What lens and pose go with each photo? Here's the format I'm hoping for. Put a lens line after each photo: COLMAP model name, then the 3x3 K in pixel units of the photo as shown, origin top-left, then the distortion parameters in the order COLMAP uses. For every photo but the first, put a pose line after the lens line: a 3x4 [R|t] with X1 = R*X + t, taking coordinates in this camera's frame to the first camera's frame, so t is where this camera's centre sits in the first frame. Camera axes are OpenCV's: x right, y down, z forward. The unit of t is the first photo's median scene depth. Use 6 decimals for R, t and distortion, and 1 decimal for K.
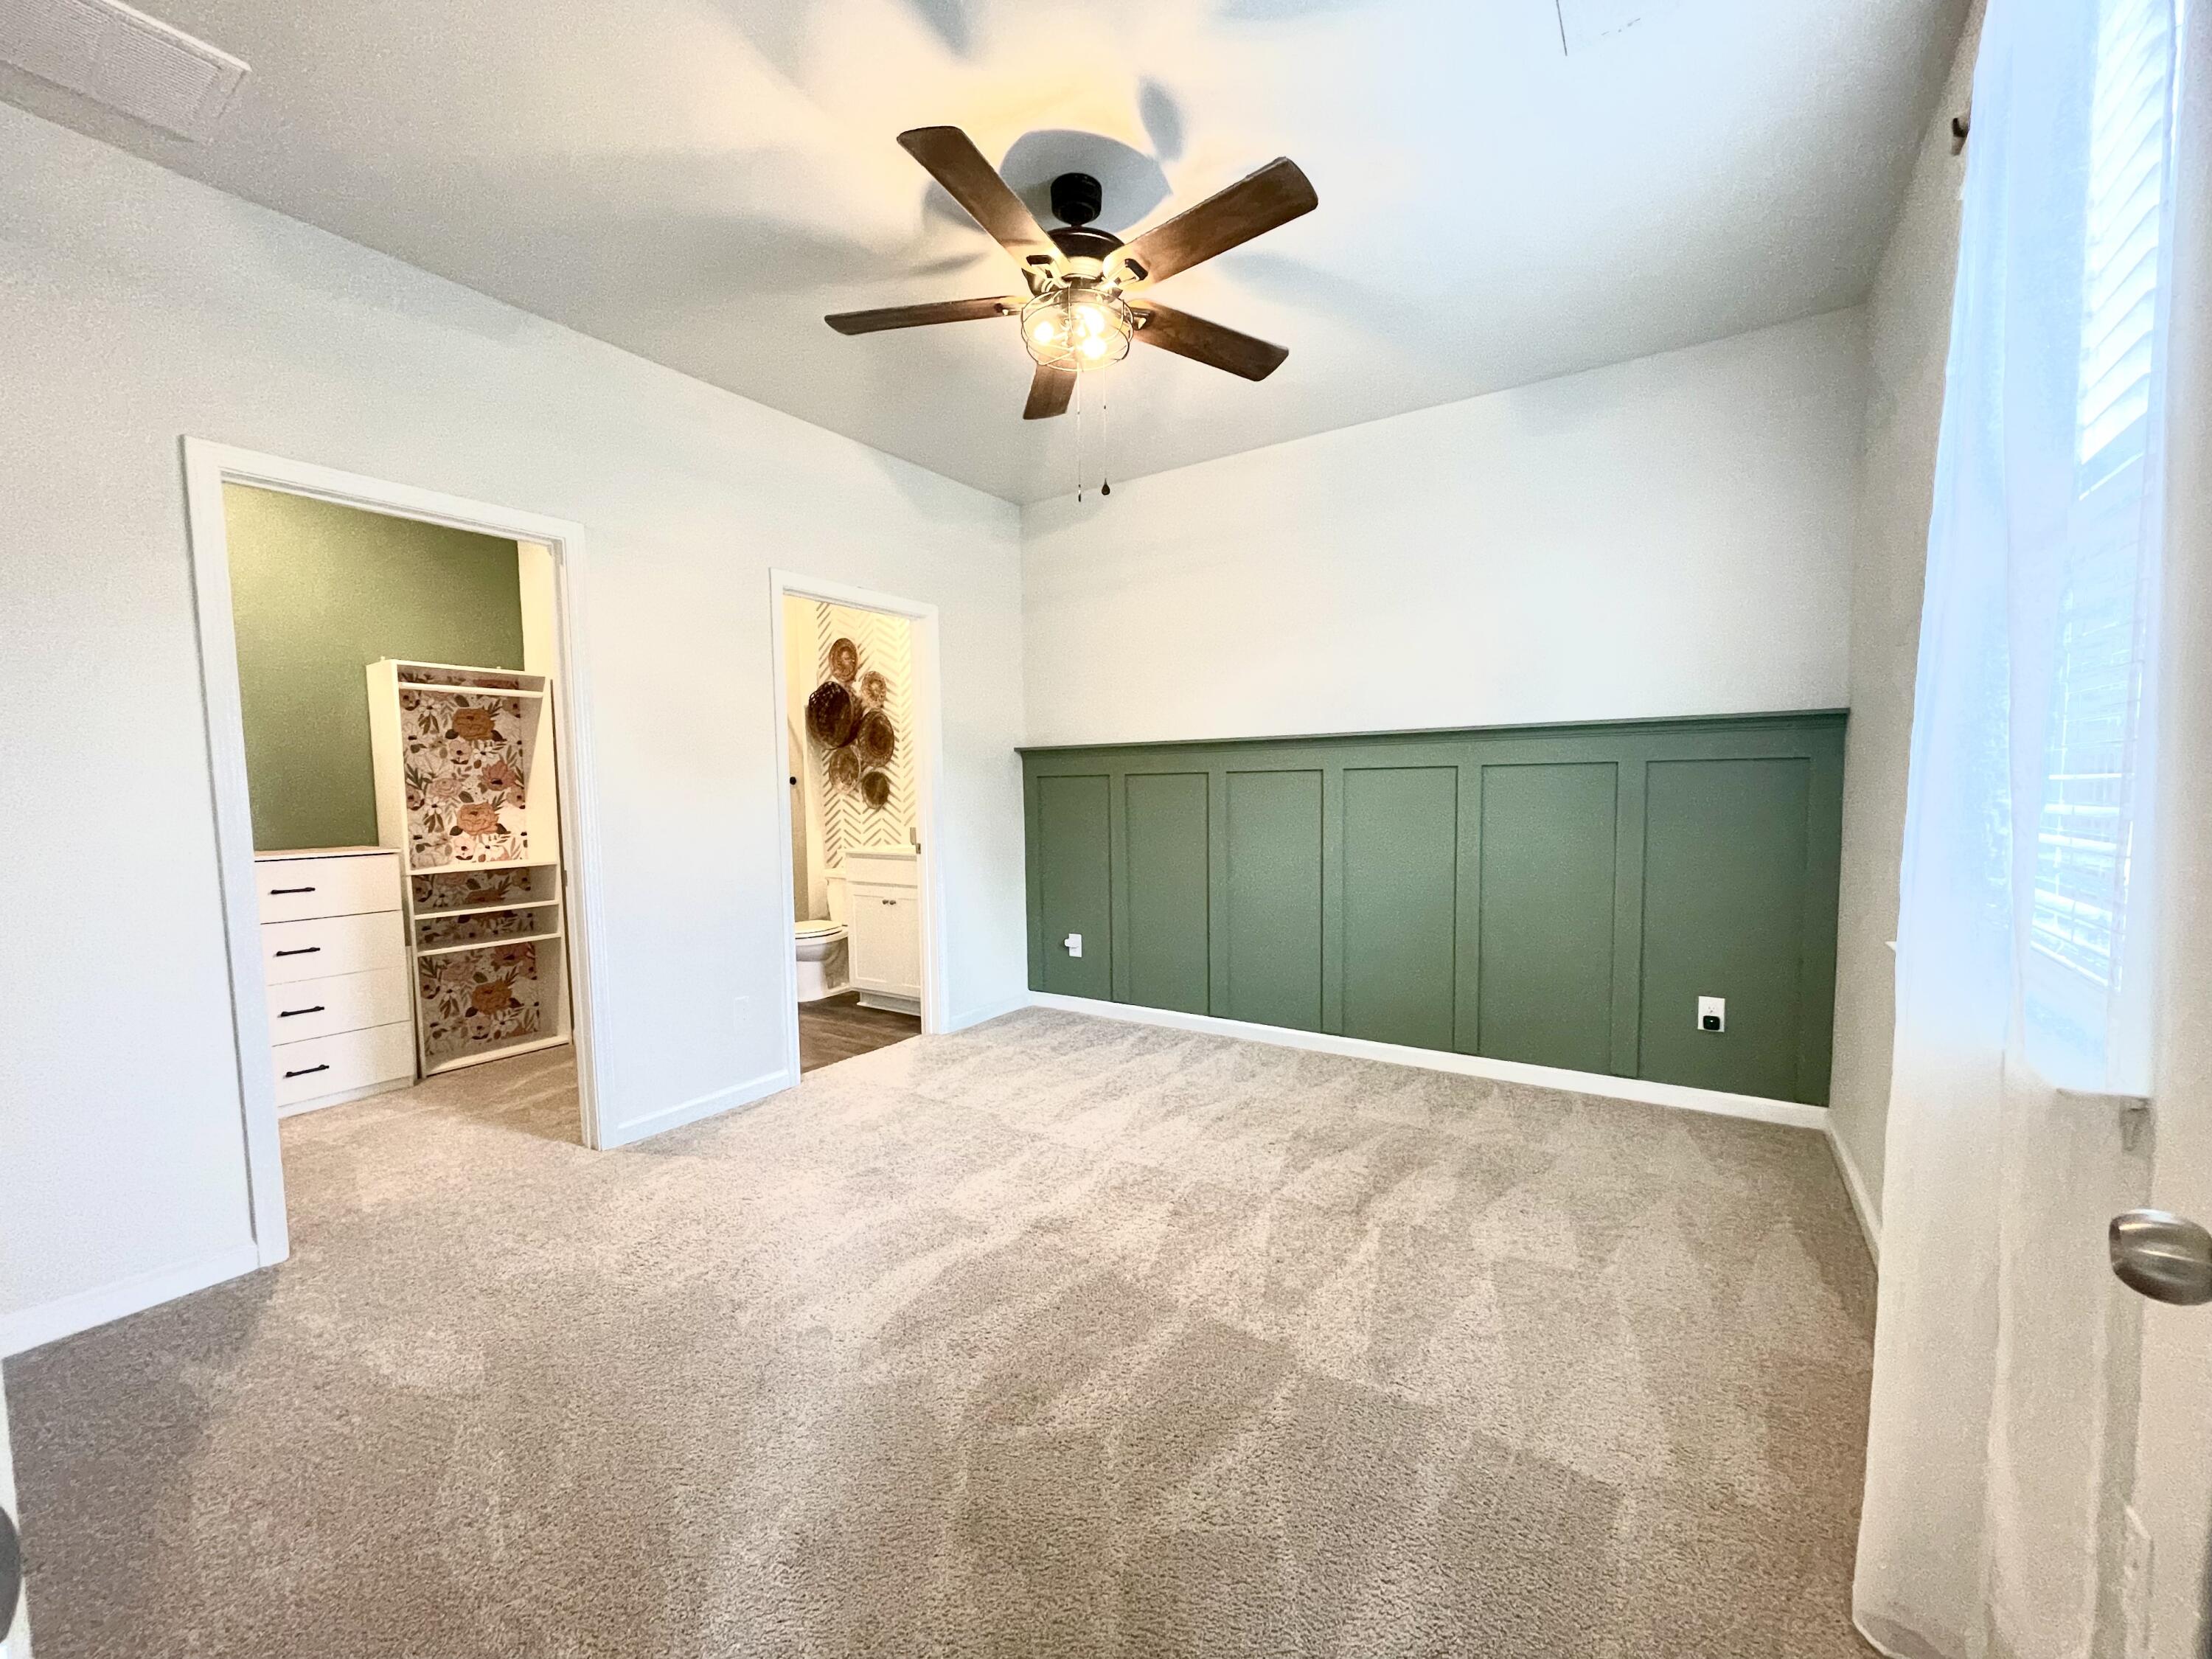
lens RADIAL K [[889.6, 0, 1101.0], [0, 889.6, 845.6], [0, 0, 1]] dist [0.001083, 0.000106]
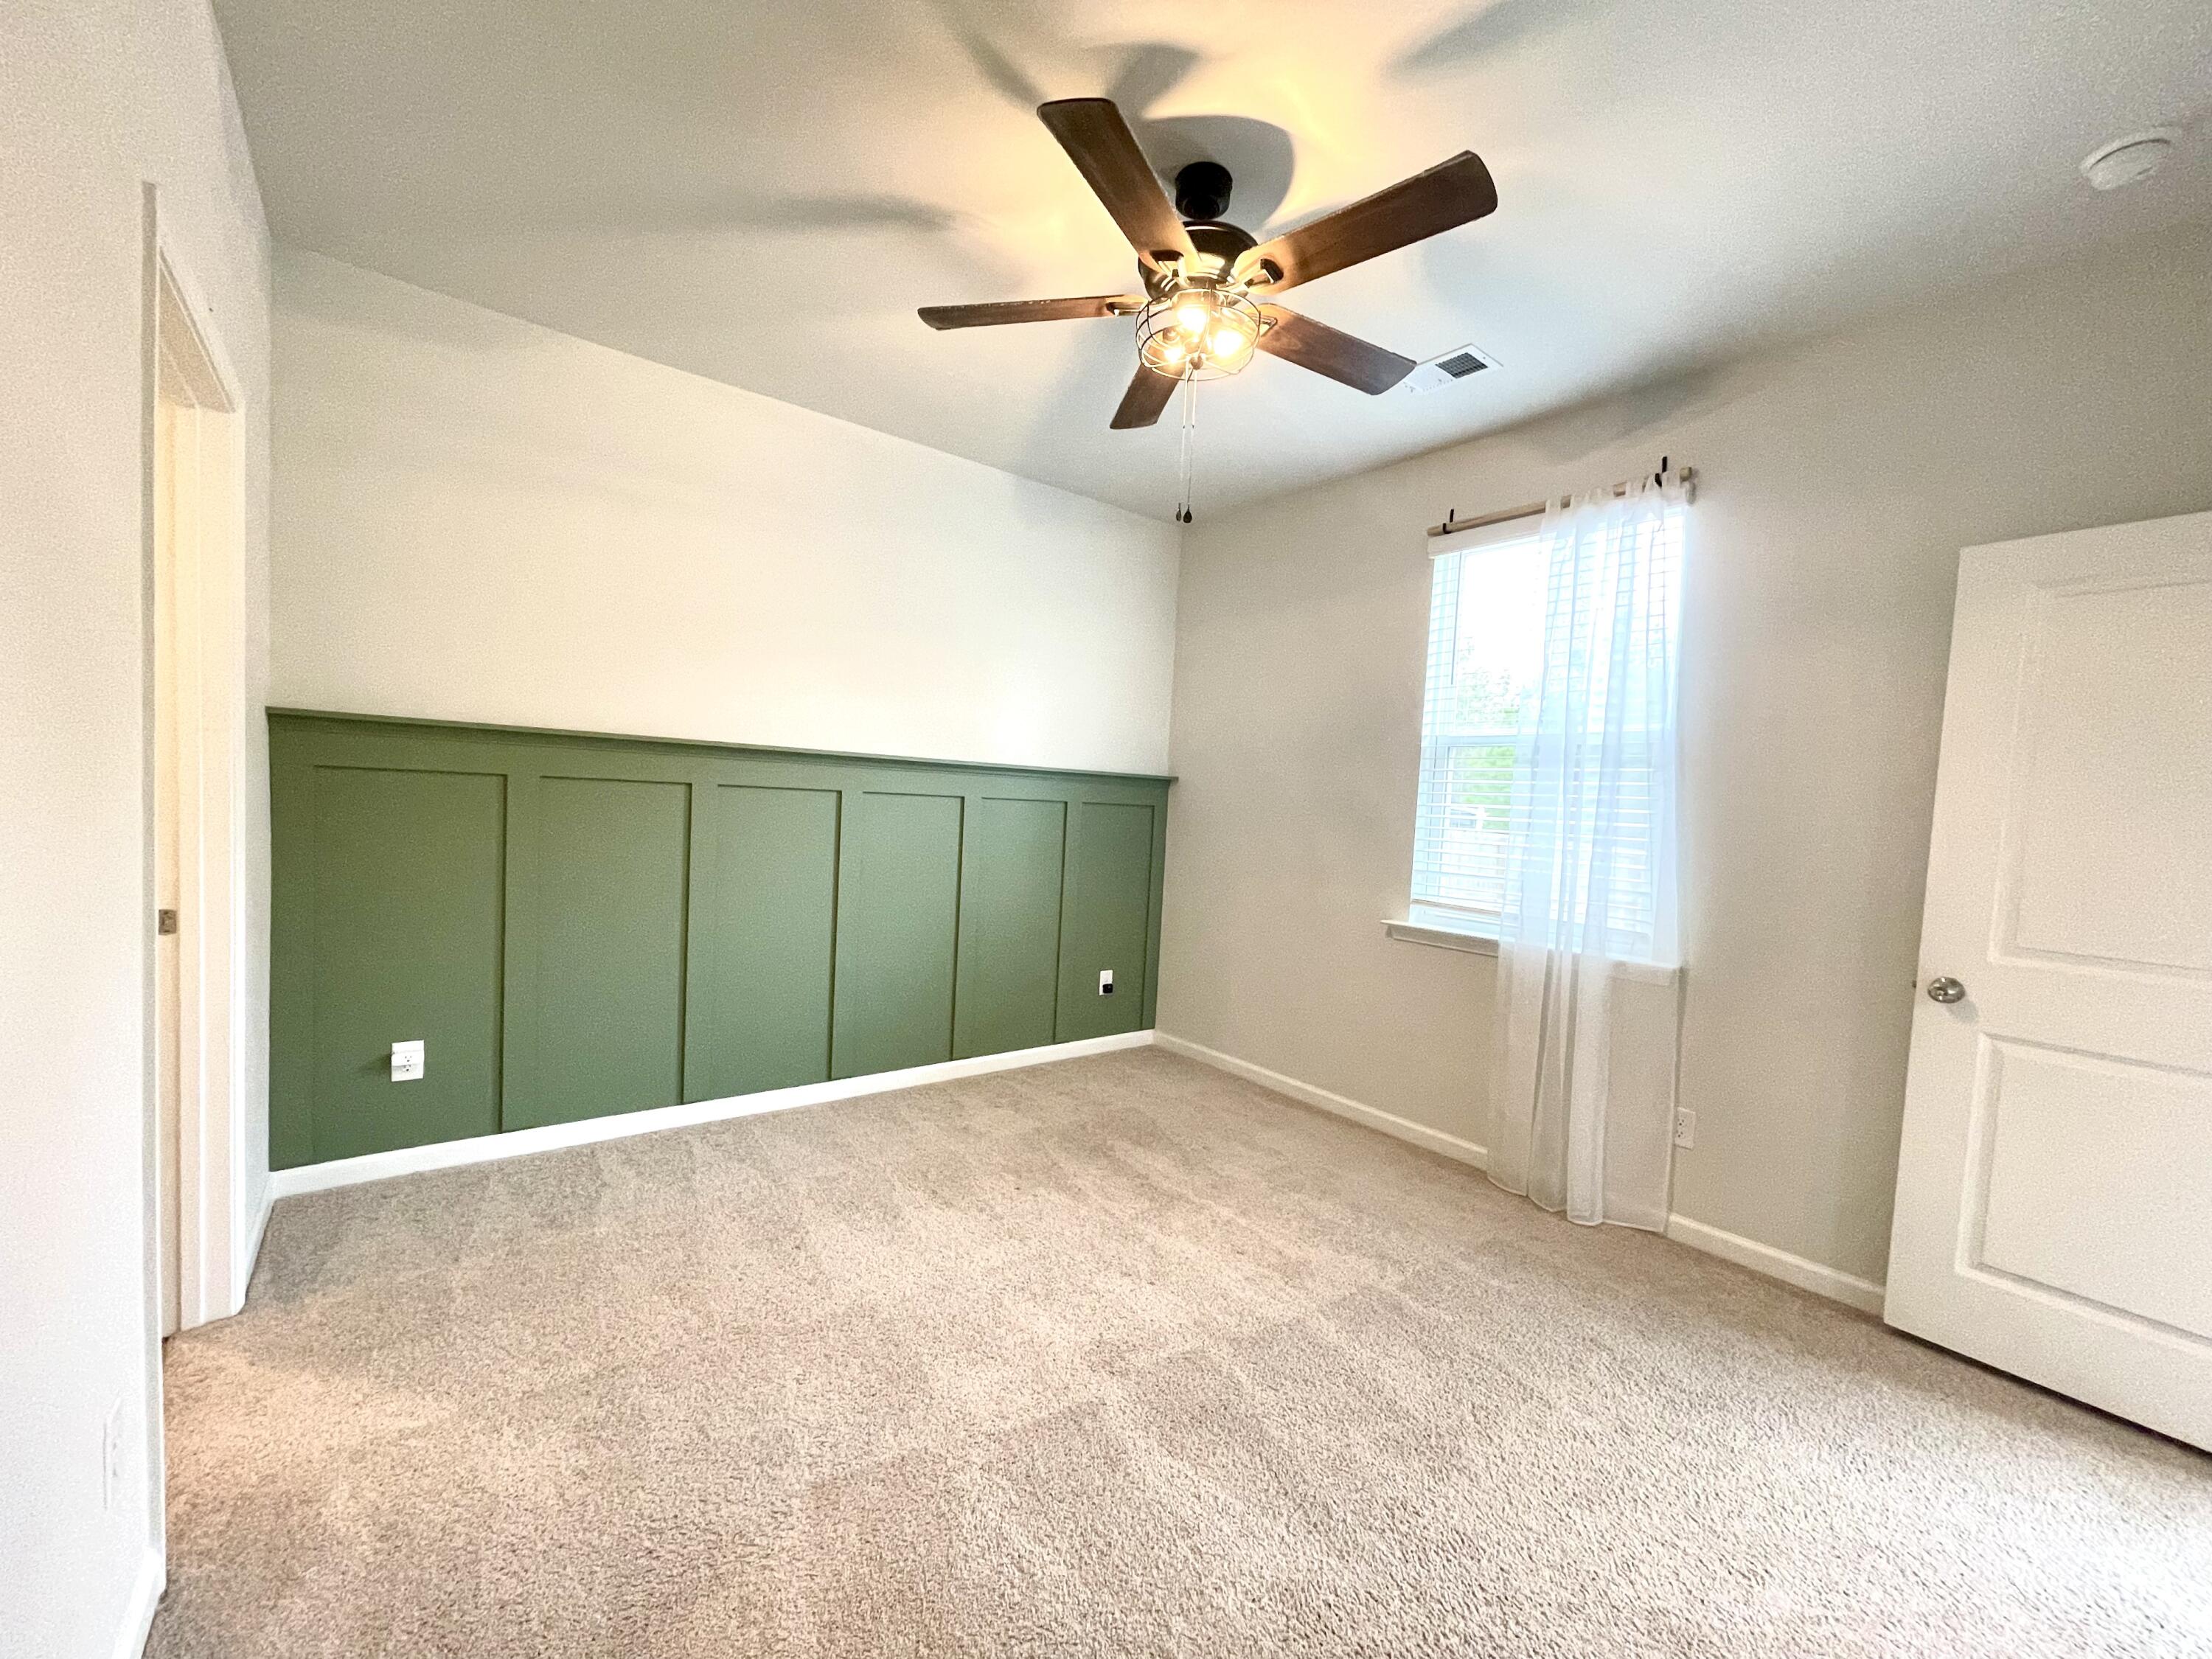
lens RADIAL K [[889.6, 0, 1101.0], [0, 889.6, 845.6], [0, 0, 1]] dist [0.001083, 0.000106]
pose [[0.301297, -0.020928, 0.953301, -0.727474], [0.003685, 0.999777, 0.020784, -0.063509], [-0.953523, -0.002749, 0.301307, 0.639639]]
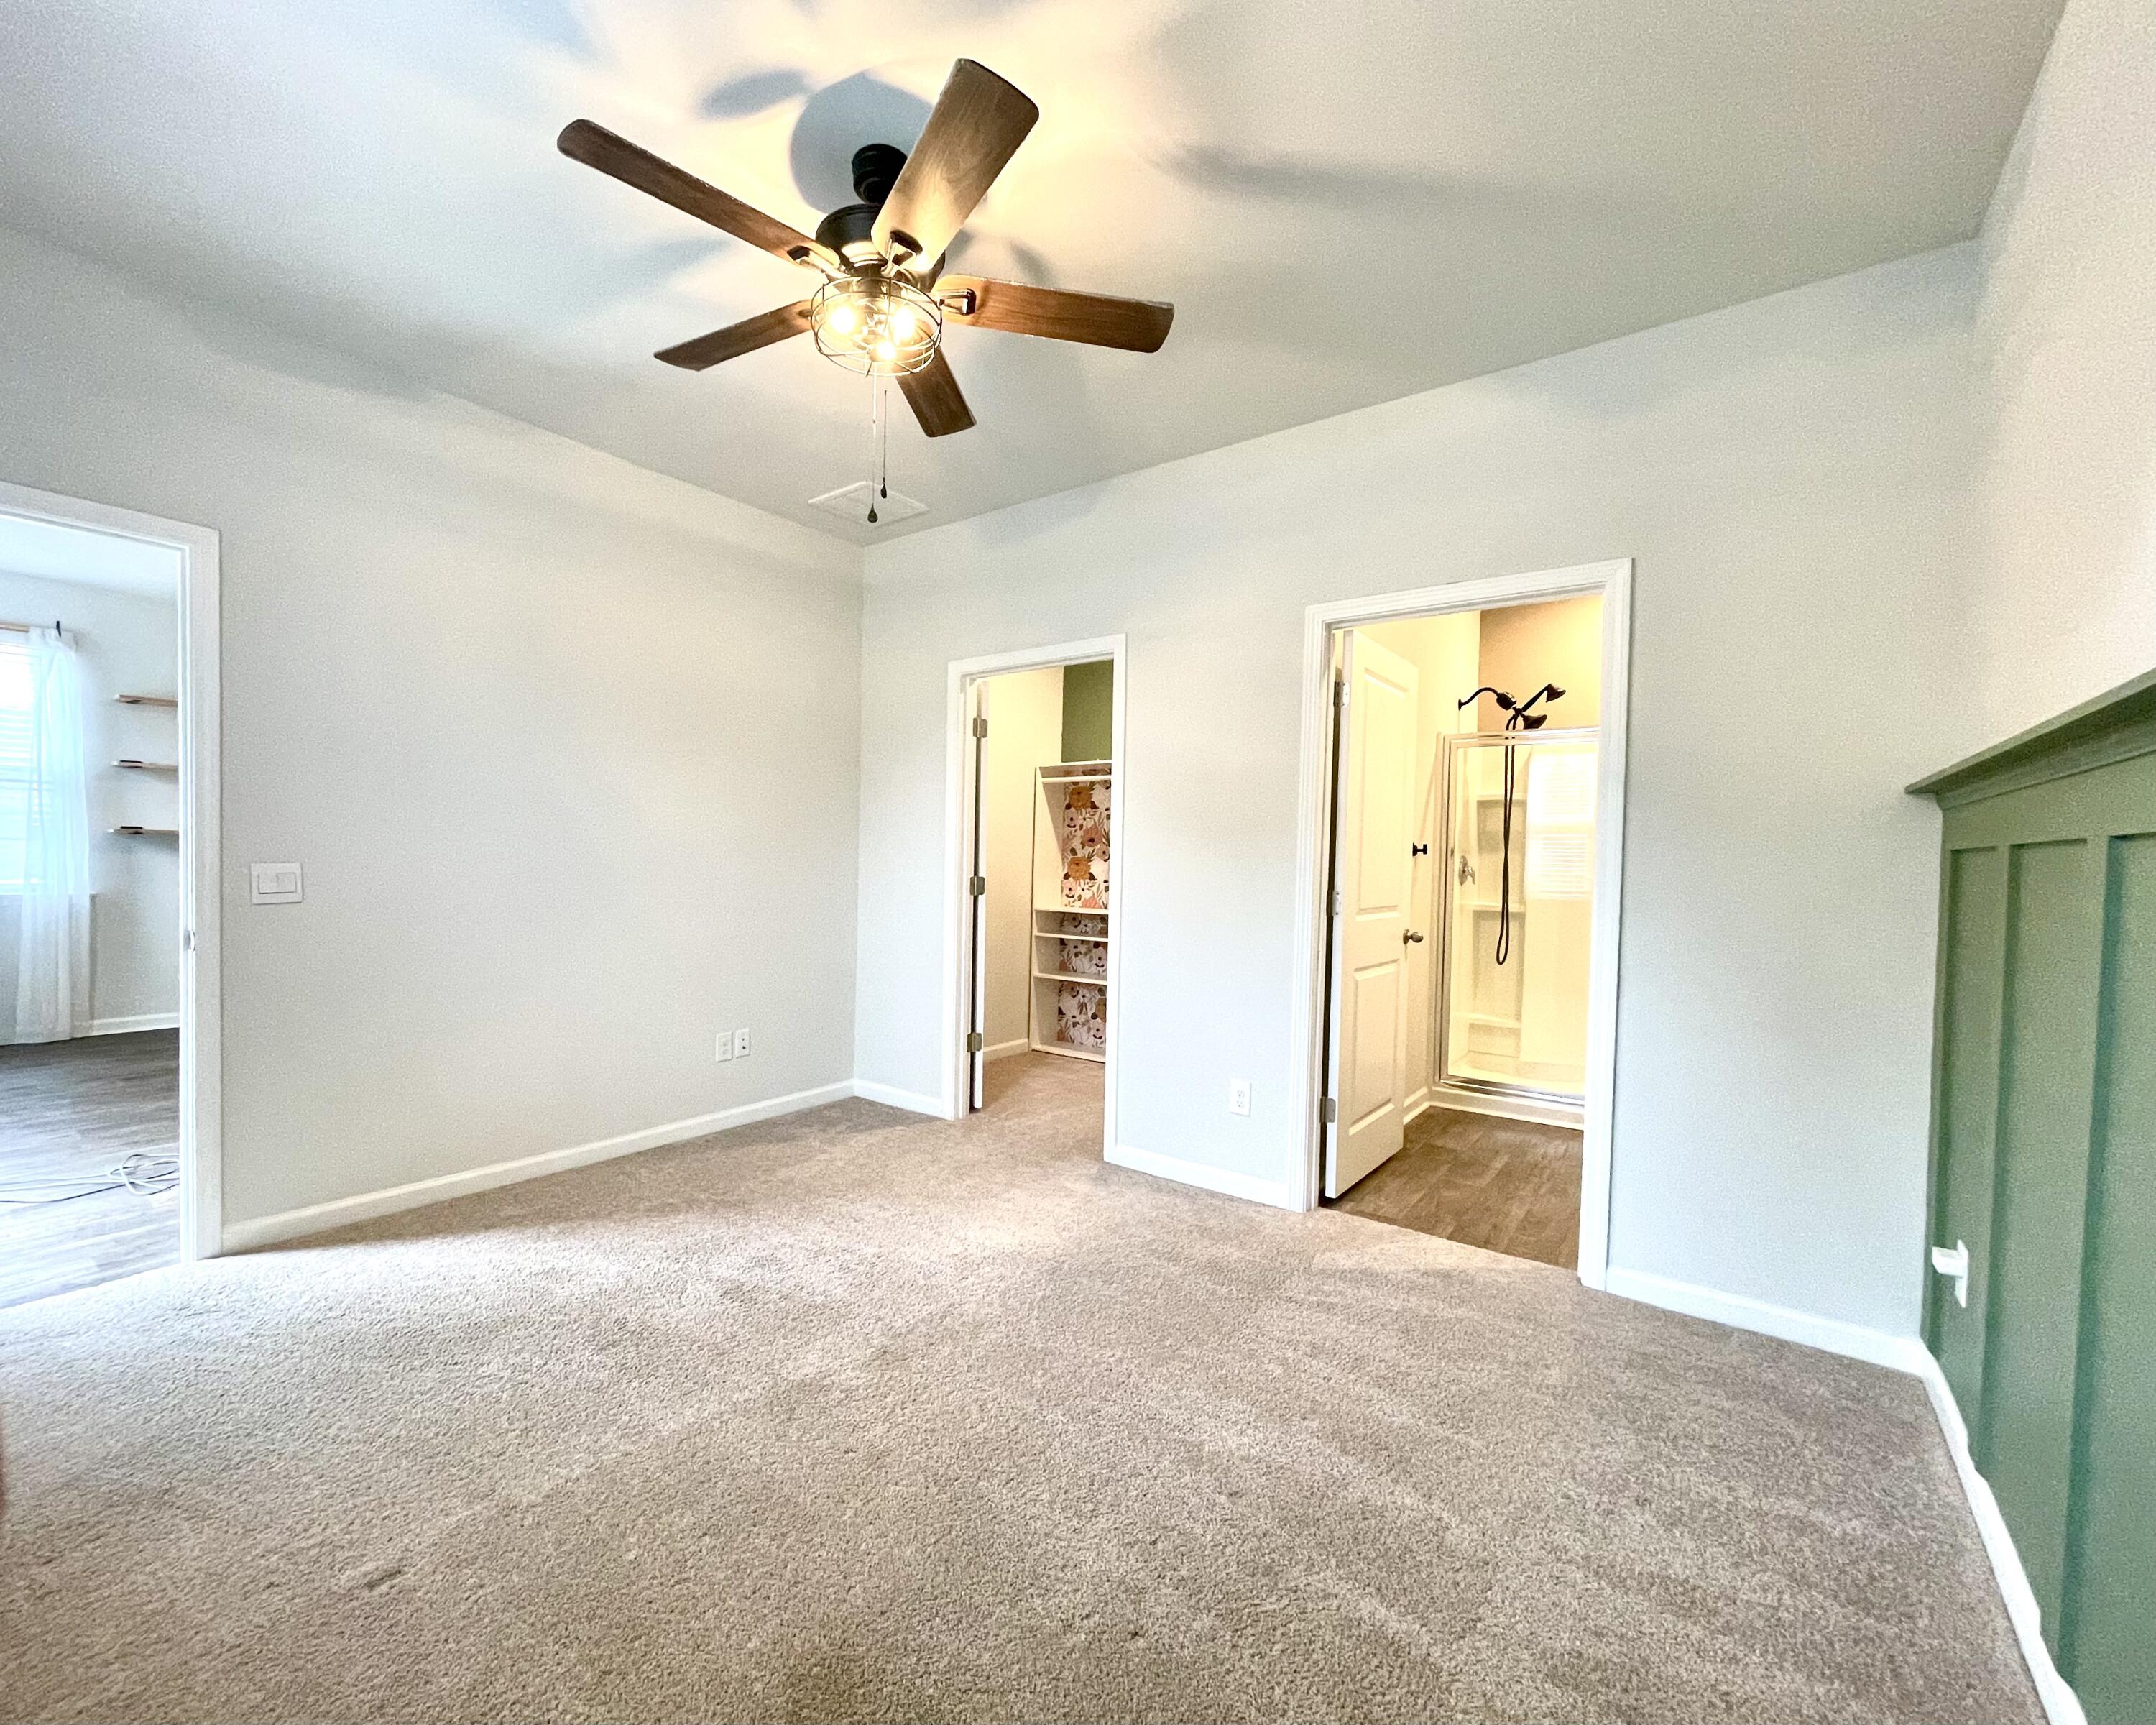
lens RADIAL K [[1006.5, 0, 1078.0], [0, 1006.5, 862.5], [0, 0, 1]] dist [-0.020501, 0.000080]
pose [[-0.110293, 0.010672, -0.993842, 0.719617], [-0.091856, 0.995553, 0.020884, -0.062521], [0.989645, 0.093593, -0.108822, 1.044739]]
